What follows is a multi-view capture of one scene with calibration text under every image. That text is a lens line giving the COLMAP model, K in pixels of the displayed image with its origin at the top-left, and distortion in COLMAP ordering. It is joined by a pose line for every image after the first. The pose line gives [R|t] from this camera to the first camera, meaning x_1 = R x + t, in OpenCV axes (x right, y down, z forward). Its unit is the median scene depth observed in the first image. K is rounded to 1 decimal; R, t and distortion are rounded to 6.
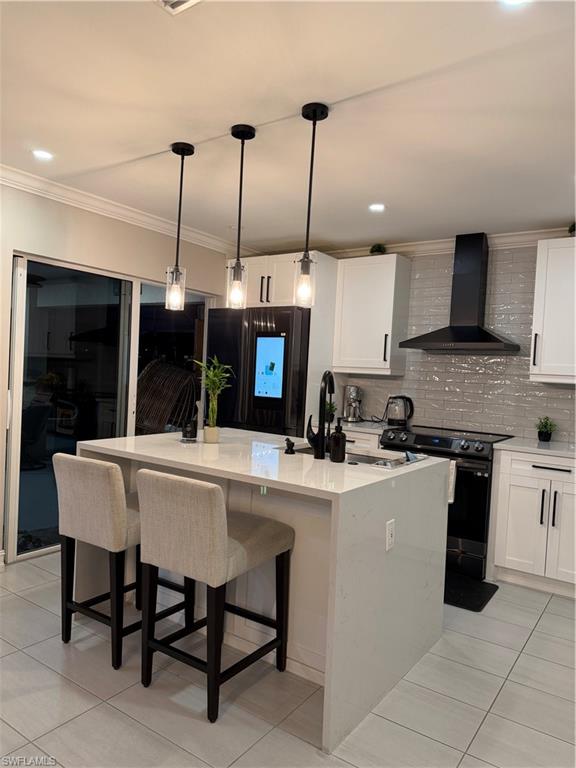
lens RADIAL K [[546.5, 0, 281.7], [0, 546.5, 386.6], [0, 0, 1]] dist [0.092001, -0.115882]
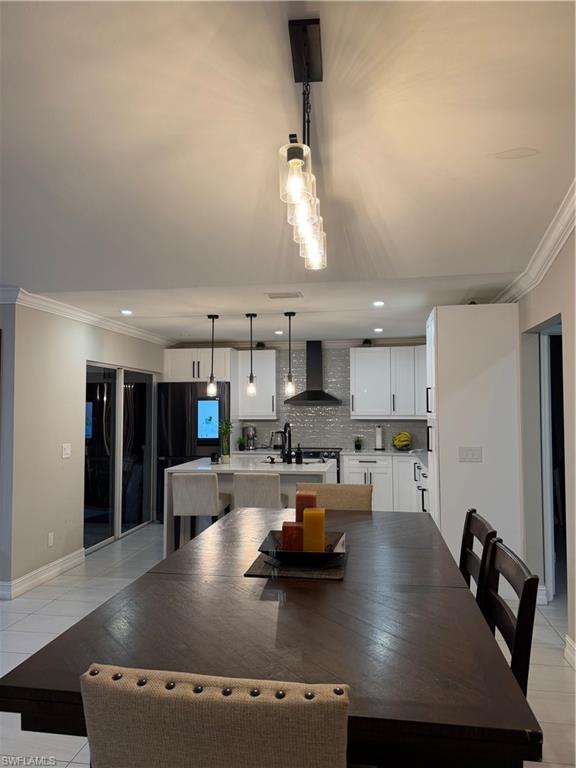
lens RADIAL K [[533.6, 0, 288.0], [0, 533.6, 384.0], [0, 0, 1]] dist [0.083803, -0.140456]
pose [[0.898461, -0.034732, 0.437676, -0.573157], [0.064344, 0.996519, -0.053006, -0.047484], [-0.434312, 0.075786, 0.897569, -0.605587]]
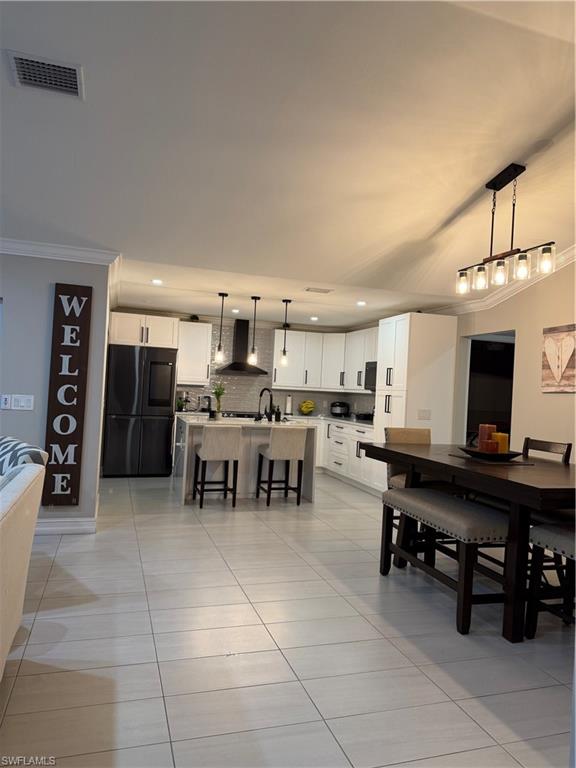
lens RADIAL K [[533.6, 0, 288.0], [0, 533.6, 384.0], [0, 0, 1]] dist [0.083803, -0.140456]
pose [[0.602695, -0.011830, 0.797884, -1.328092], [0.006463, 0.999930, 0.009943, -0.050879], [-0.797945, -0.000836, 0.602729, -0.425119]]
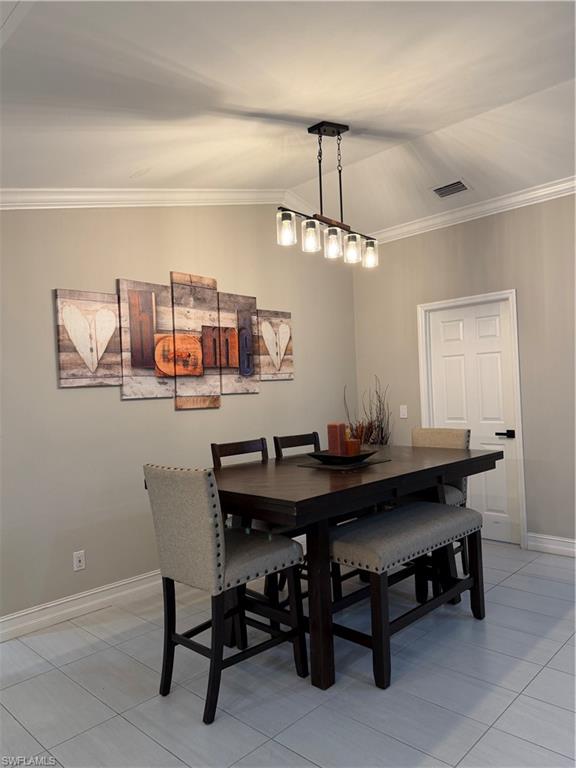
lens RADIAL K [[547.0, 0, 289.0], [0, 547.0, 379.5], [0, 0, 1]] dist [0.085072, -0.107163]
pose [[-0.989588, -0.008217, 0.143694, -0.379373], [-0.005954, 0.999852, 0.016171, -0.042210], [-0.143805, 0.015147, -0.989490, 0.700399]]
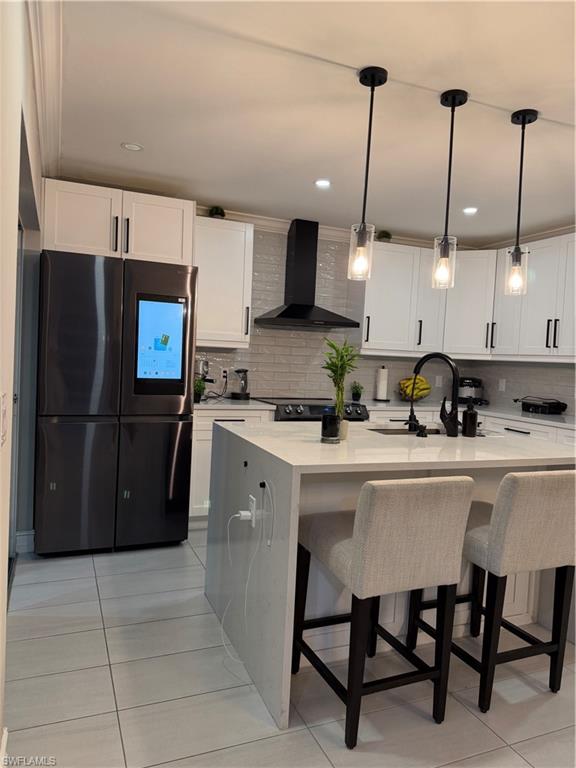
lens RADIAL K [[547.0, 0, 289.0], [0, 547.0, 379.5], [0, 0, 1]] dist [0.085072, -0.107163]
pose [[0.526471, -0.060622, 0.848029, -0.688389], [0.006753, 0.997721, 0.067131, -0.036554], [-0.850166, -0.029615, 0.525681, 0.490420]]
